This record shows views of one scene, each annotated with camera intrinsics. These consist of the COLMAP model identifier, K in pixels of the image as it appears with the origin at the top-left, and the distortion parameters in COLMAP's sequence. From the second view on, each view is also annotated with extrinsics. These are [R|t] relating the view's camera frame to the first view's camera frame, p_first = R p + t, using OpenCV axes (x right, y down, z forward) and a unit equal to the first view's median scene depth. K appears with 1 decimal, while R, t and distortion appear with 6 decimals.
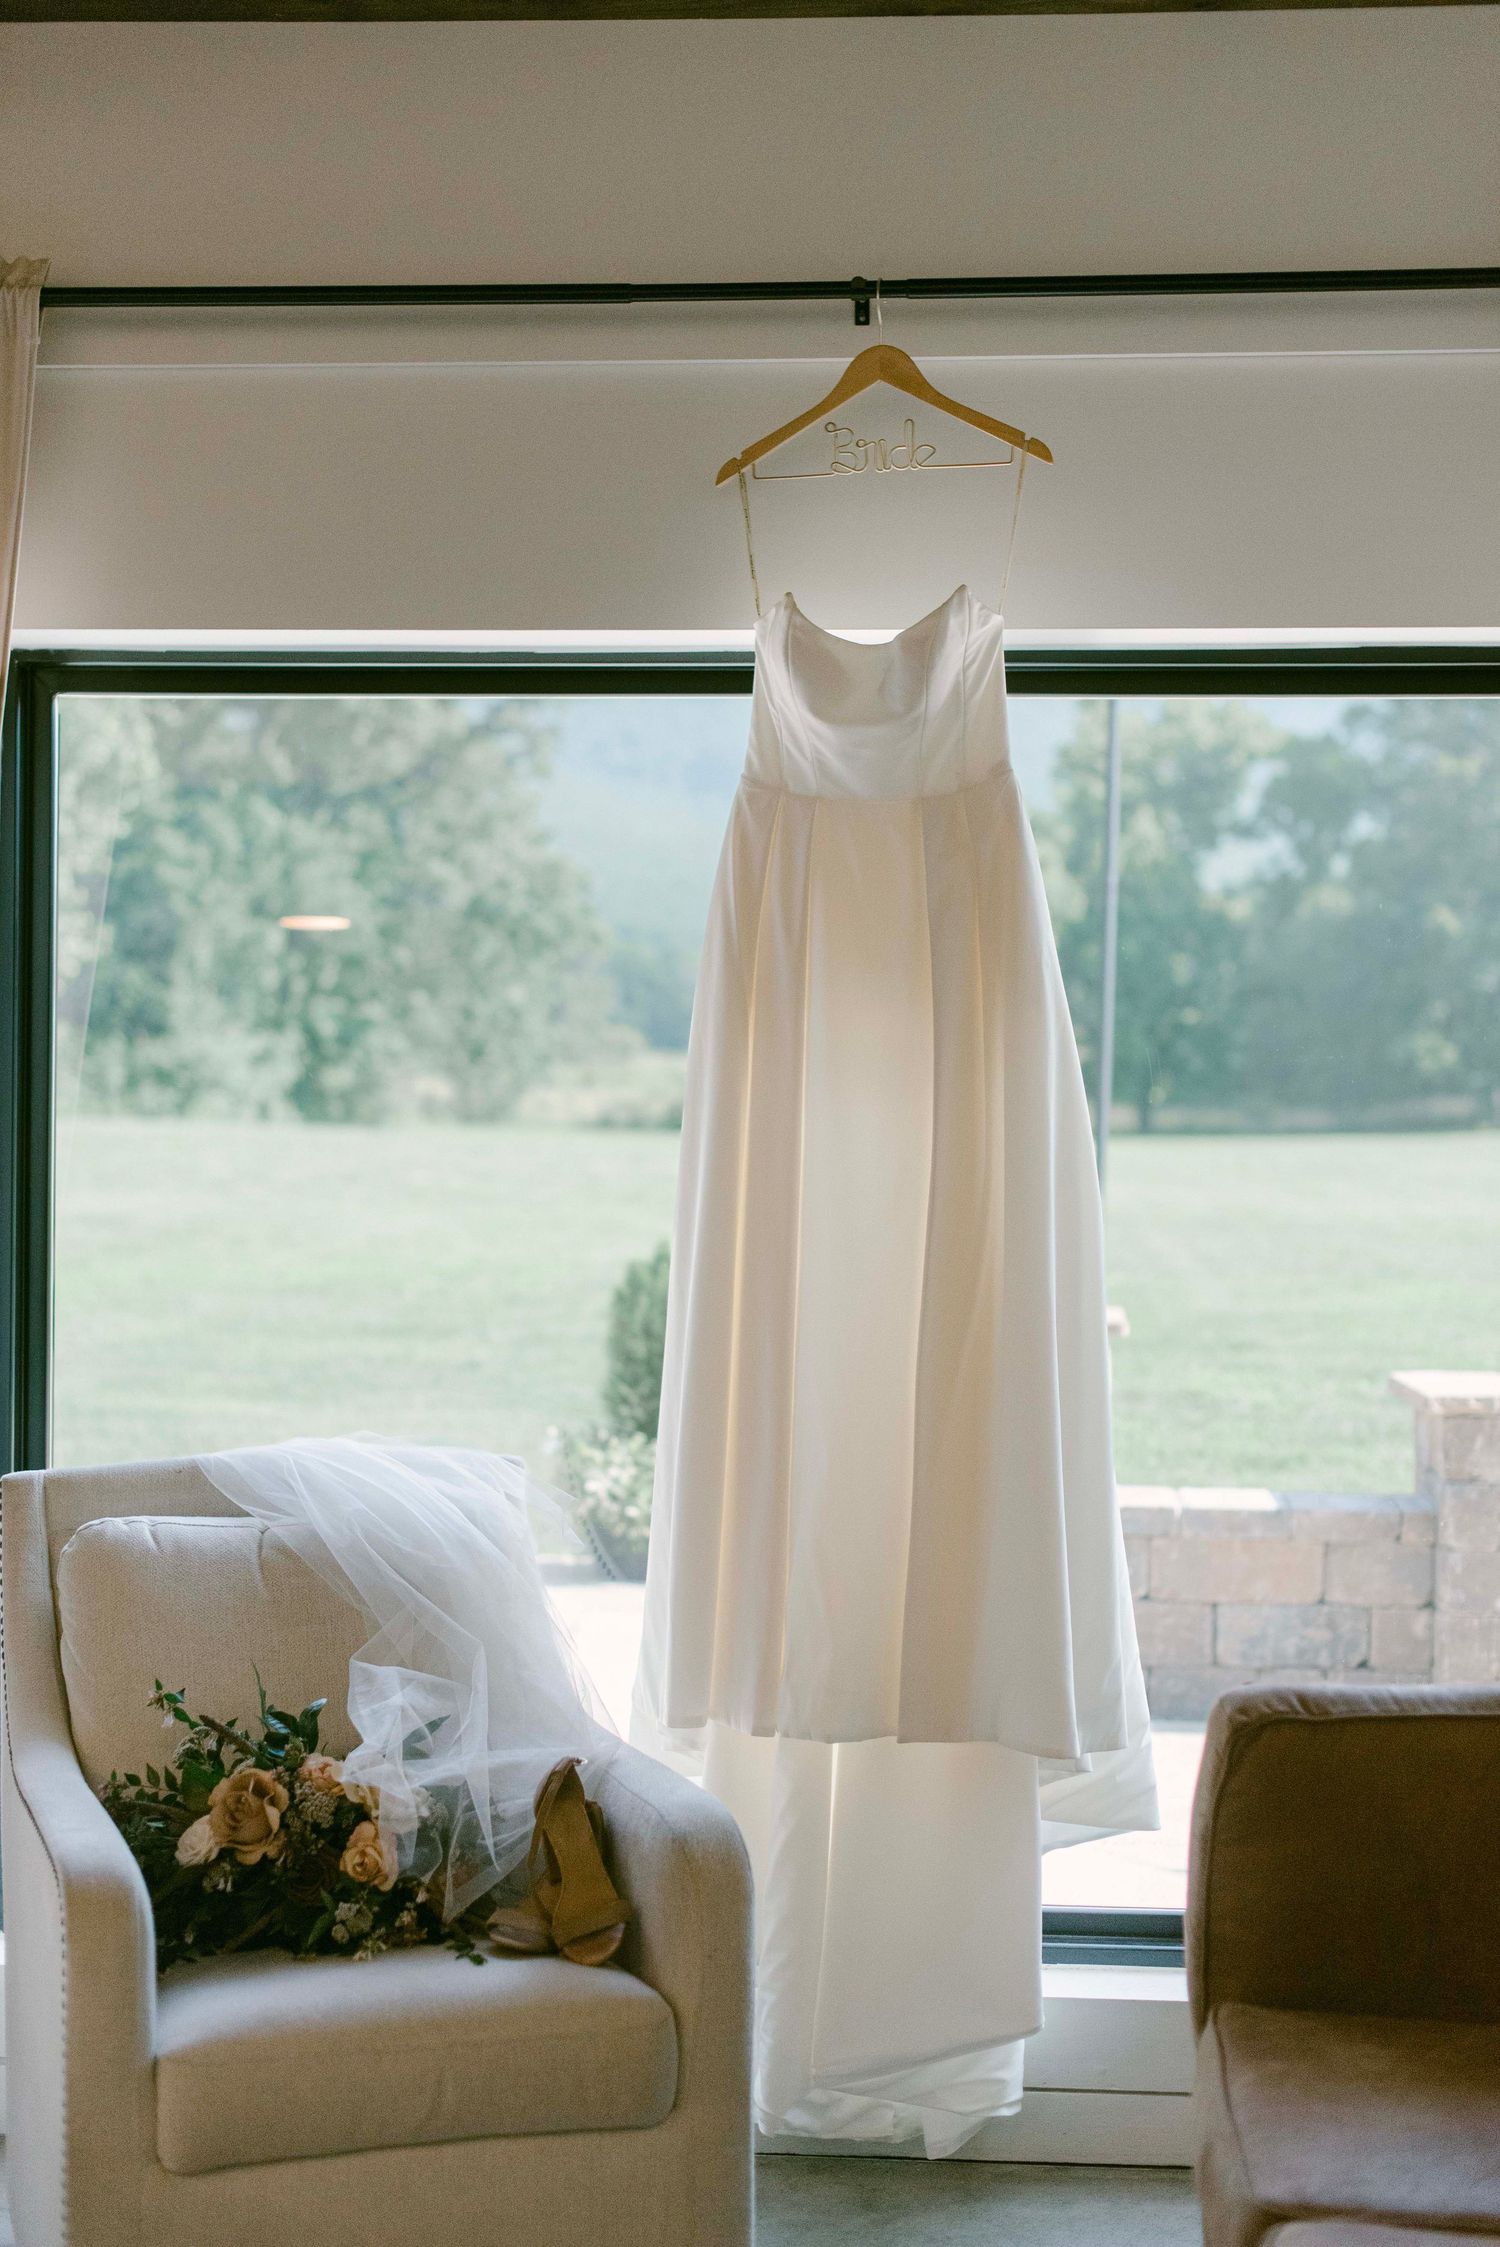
lens RADIAL K [[3500.6, 0, 750.0], [0, 3500.6, 1123.5], [0, 0, 1]] dist [-0.199144, 0.022527]
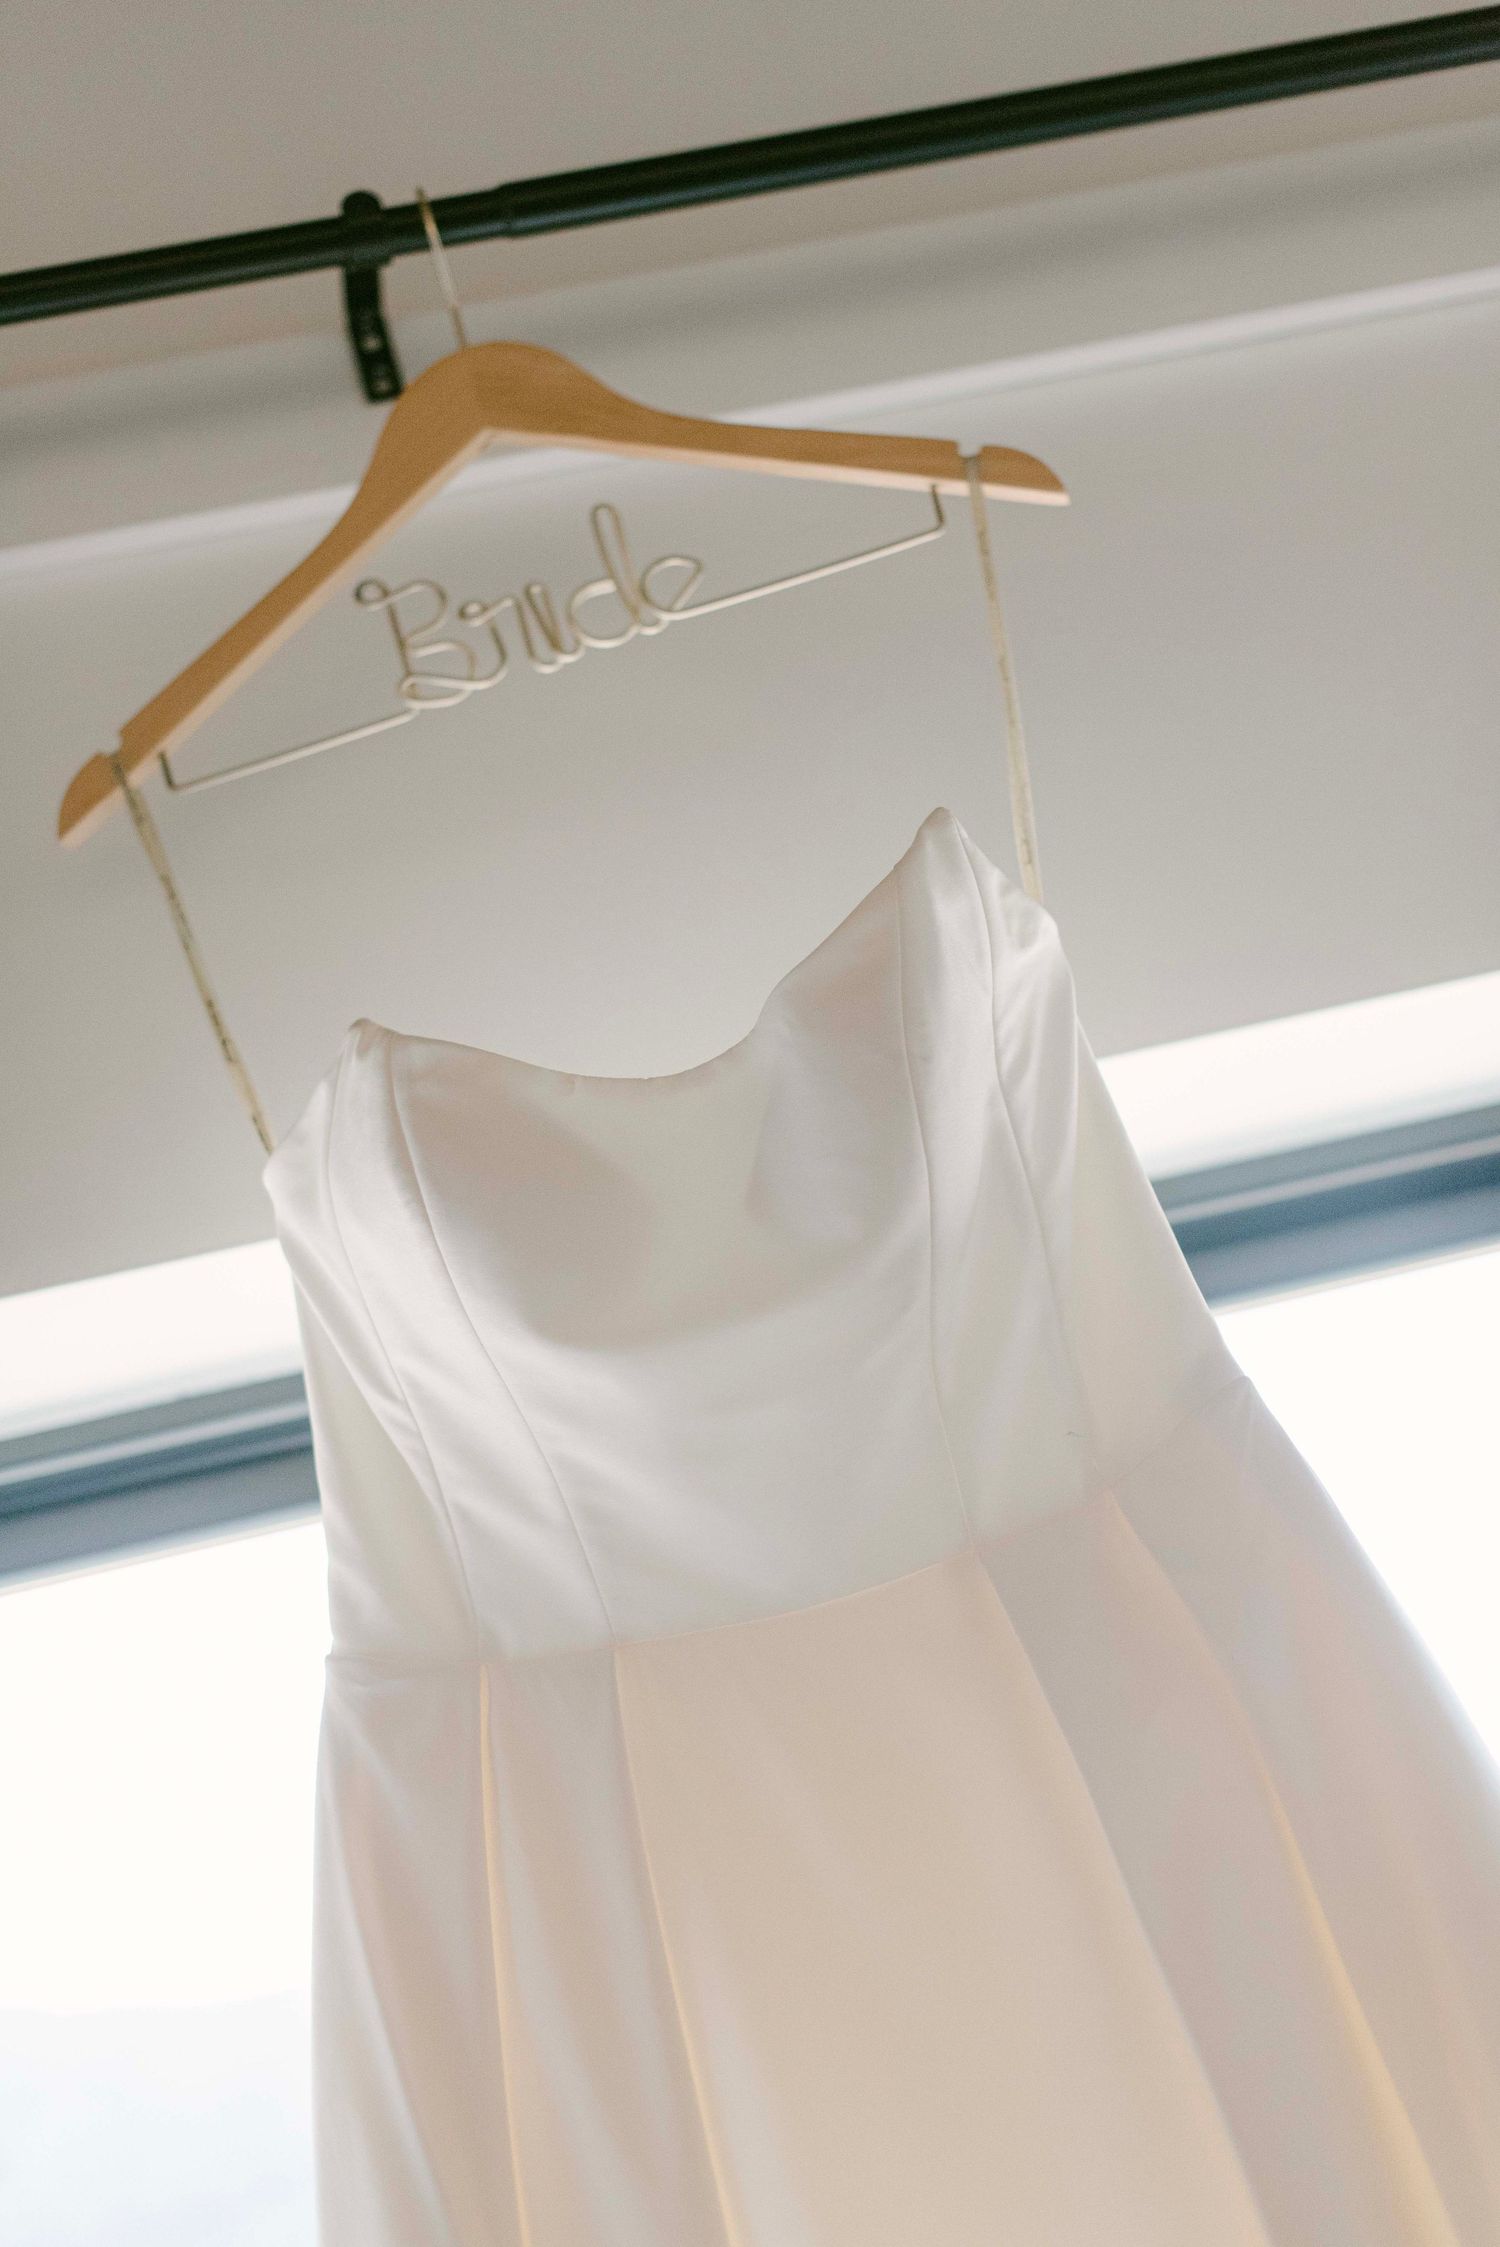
lens RADIAL K [[3500.6, 0, 750.0], [0, 3500.6, 1123.5], [0, 0, 1]] dist [-0.199144, 0.022527]
pose [[0.958542, -0.186713, 0.215256, -0.024378], [0.255284, 0.898307, -0.357595, -0.027495], [-0.126598, 0.397722, 0.908730, 0.752244]]
